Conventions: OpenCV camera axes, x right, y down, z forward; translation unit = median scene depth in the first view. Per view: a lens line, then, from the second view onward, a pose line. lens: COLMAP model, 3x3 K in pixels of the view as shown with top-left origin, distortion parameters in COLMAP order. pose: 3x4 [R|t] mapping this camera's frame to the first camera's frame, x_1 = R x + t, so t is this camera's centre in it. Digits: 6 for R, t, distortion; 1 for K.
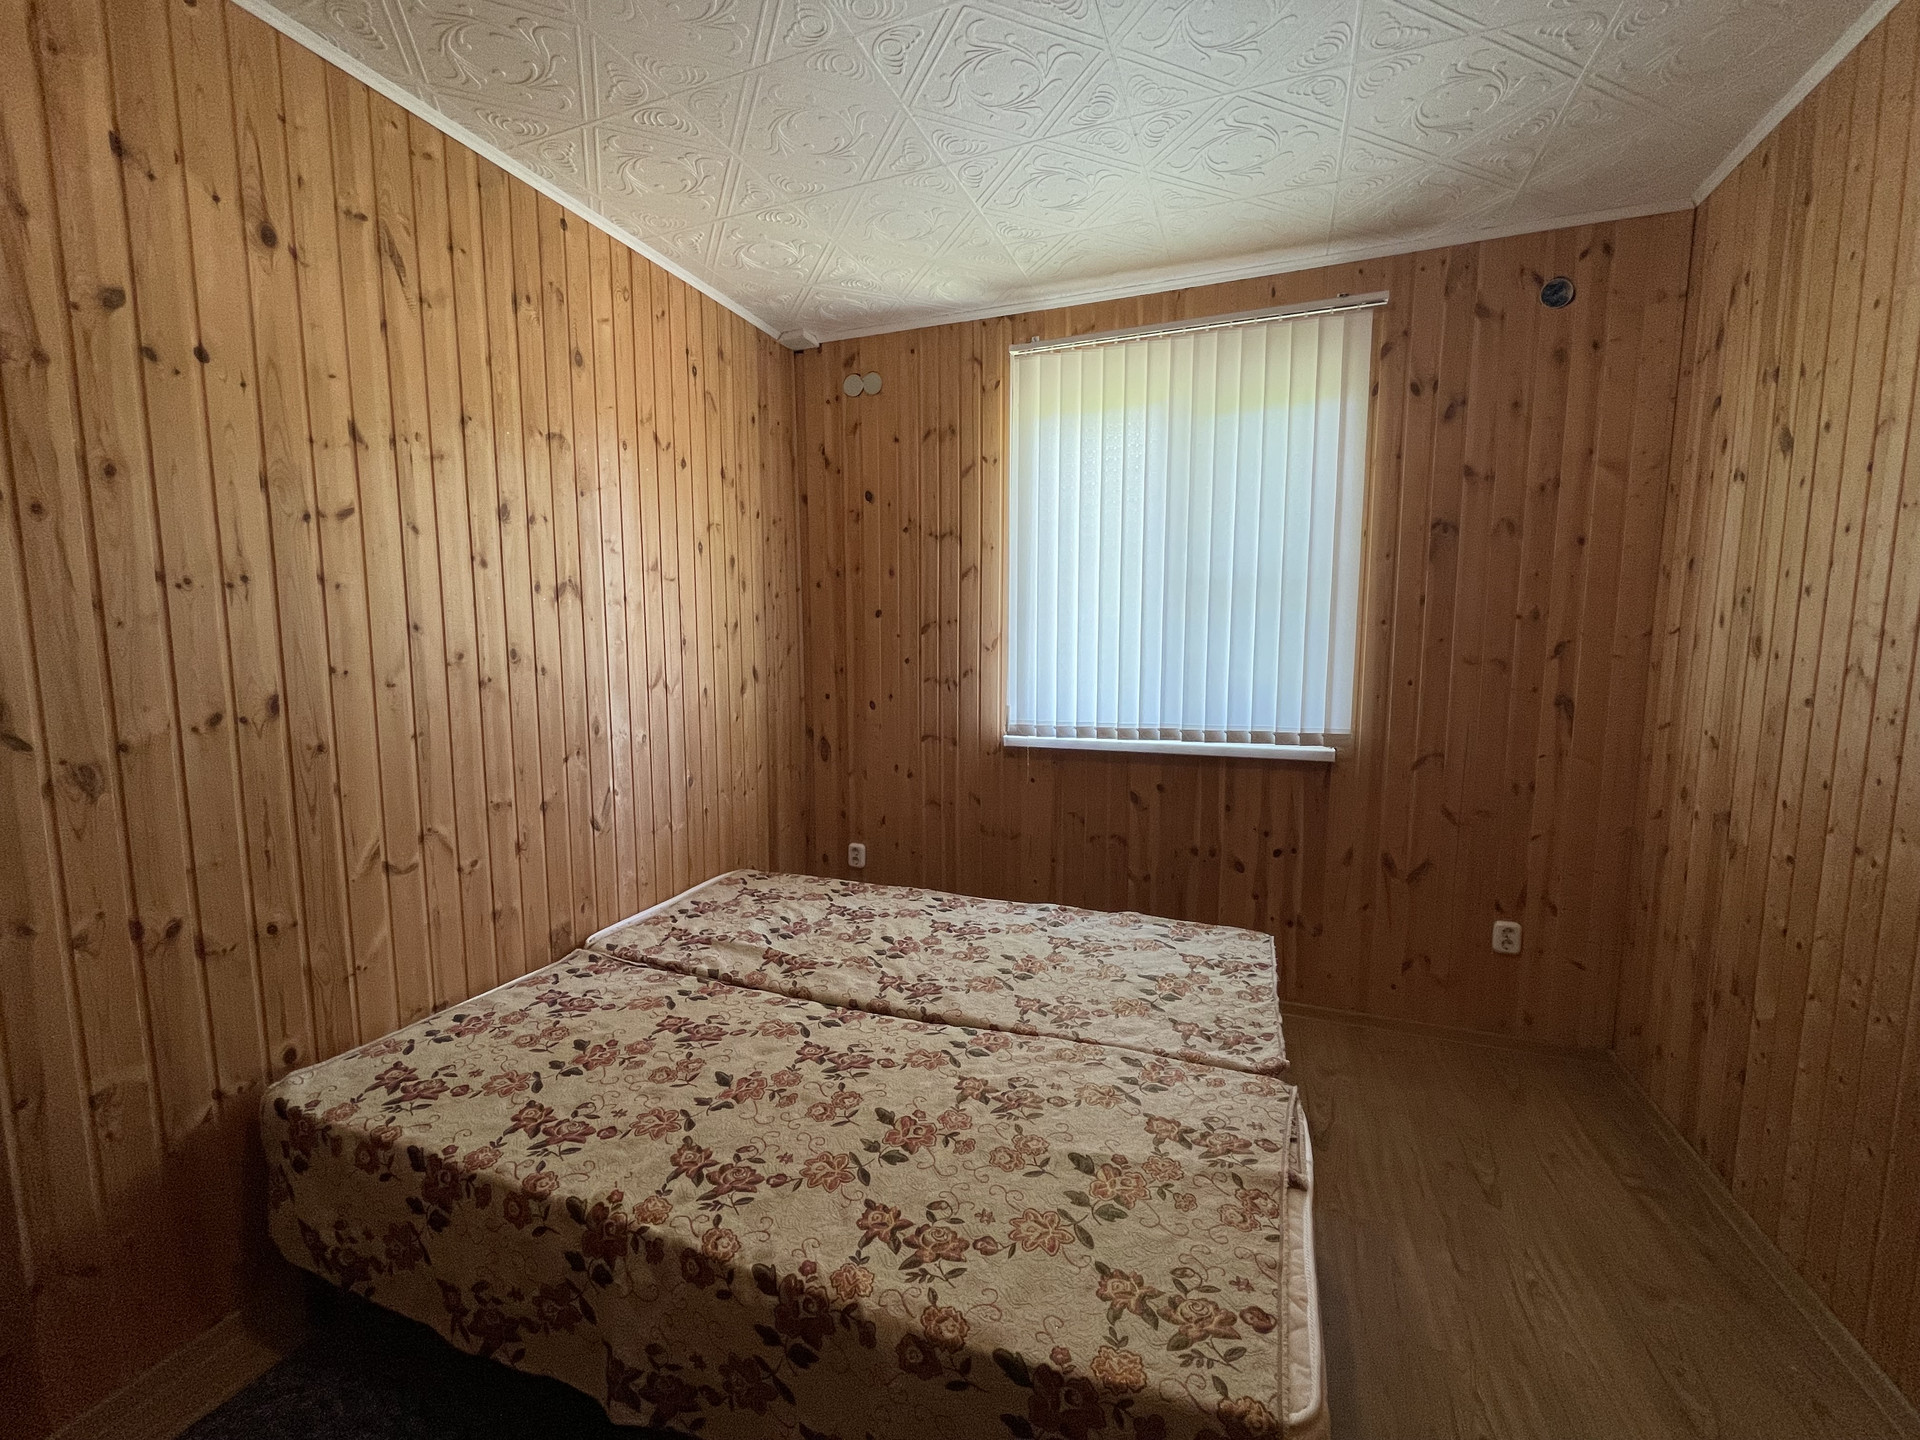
lens RADIAL K [[780.2, 0, 960.0], [0, 780.2, 720.0], [0, 0, 1]] dist [-0.002779, 0.000296]
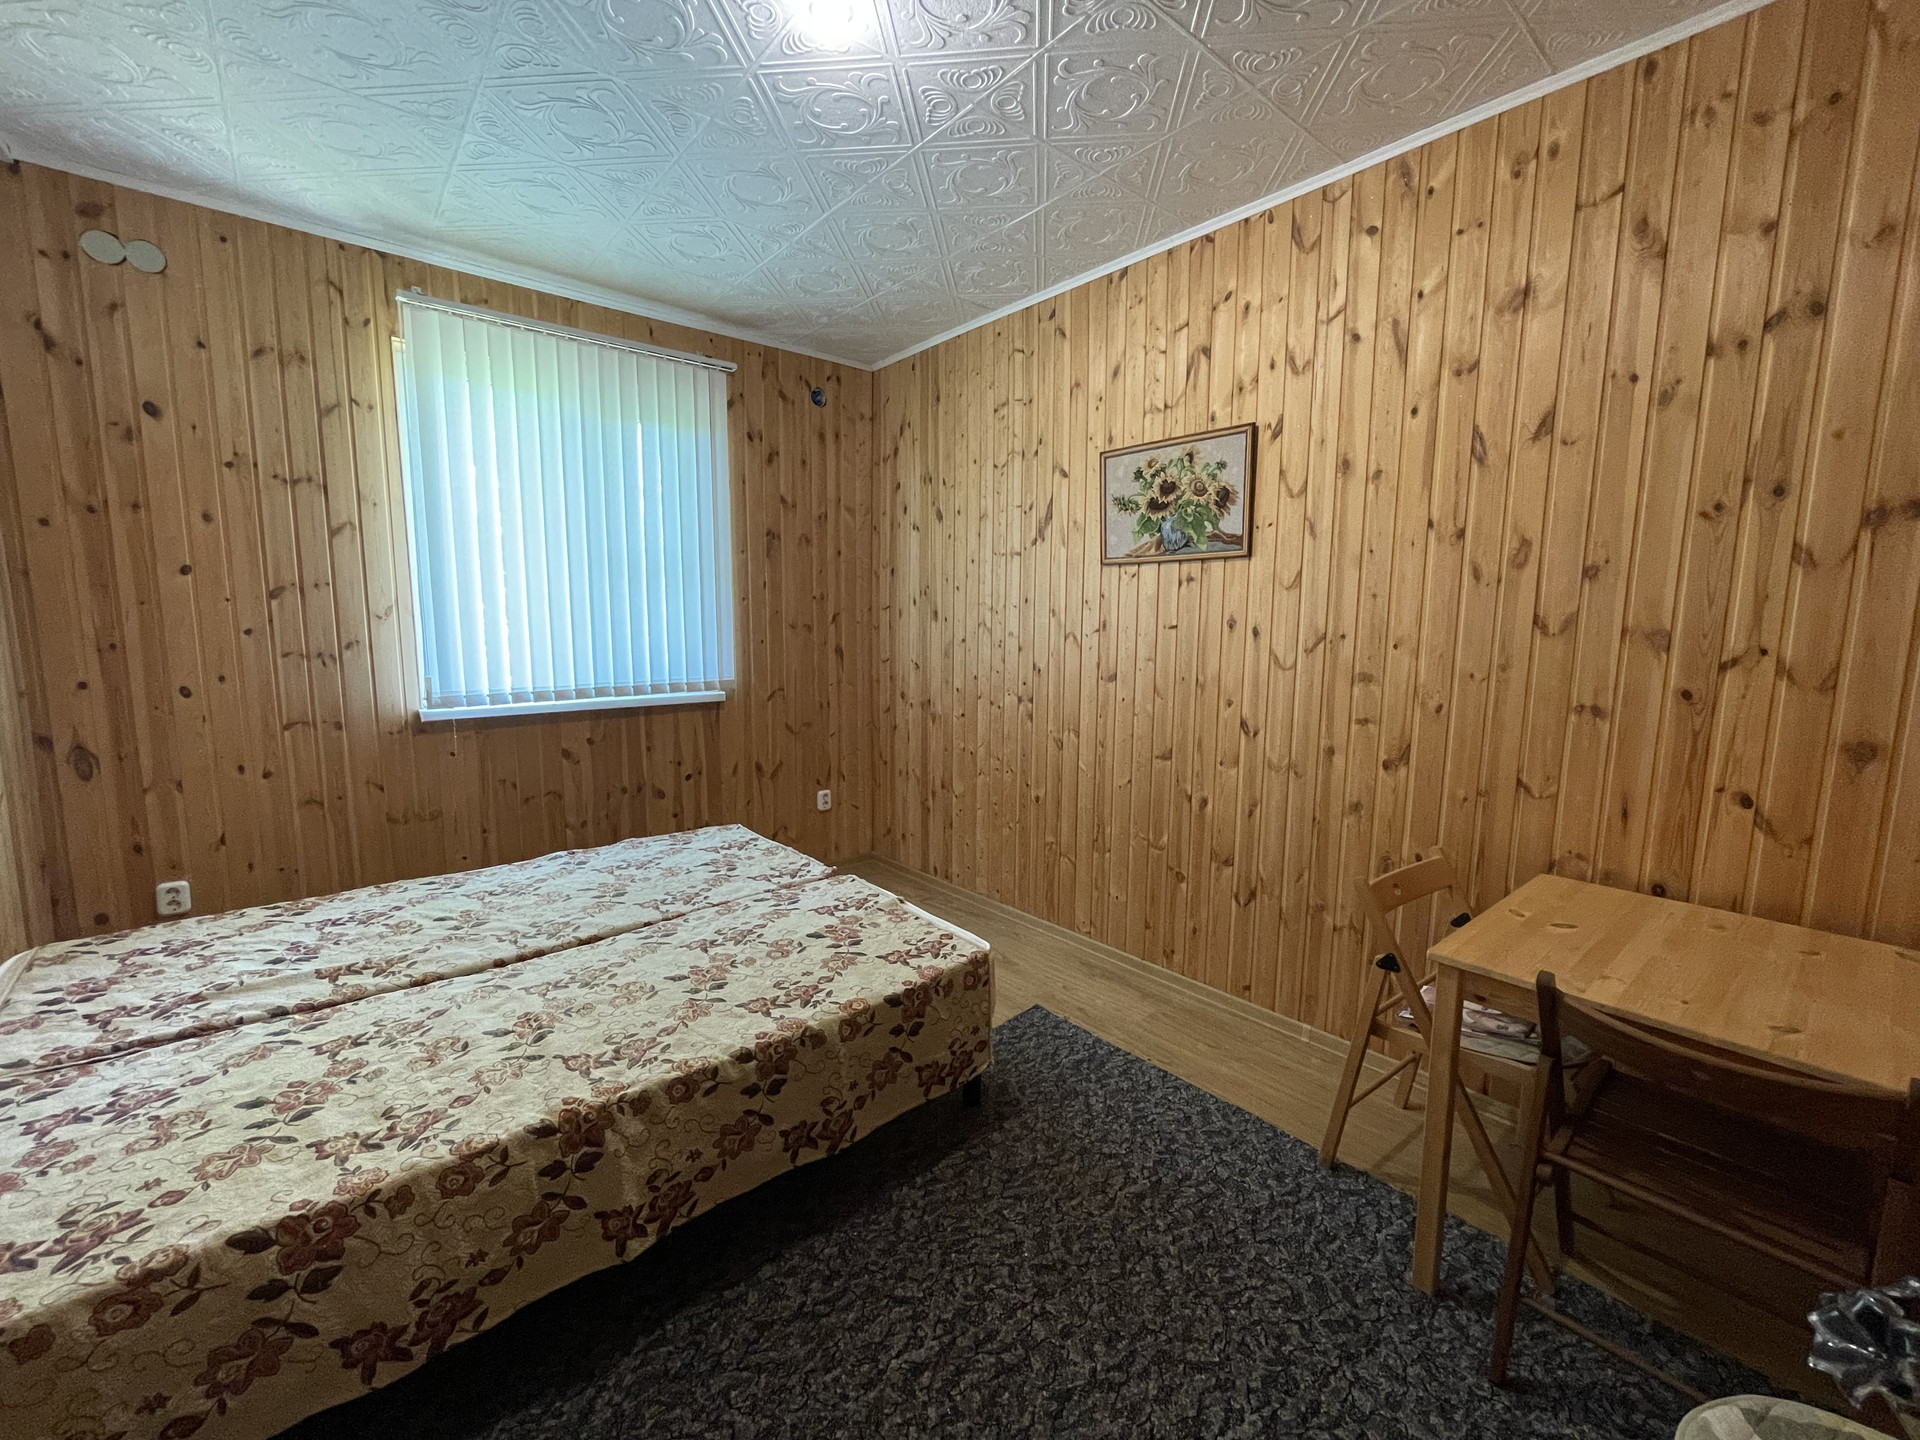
lens RADIAL K [[780.2, 0, 960.0], [0, 780.2, 720.0], [0, 0, 1]] dist [-0.002779, 0.000296]
pose [[0.477492, -0.107564, 0.872027, -0.555372], [0.088170, 0.993334, 0.074248, 0.023757], [-0.874201, 0.041433, 0.483793, -0.018078]]
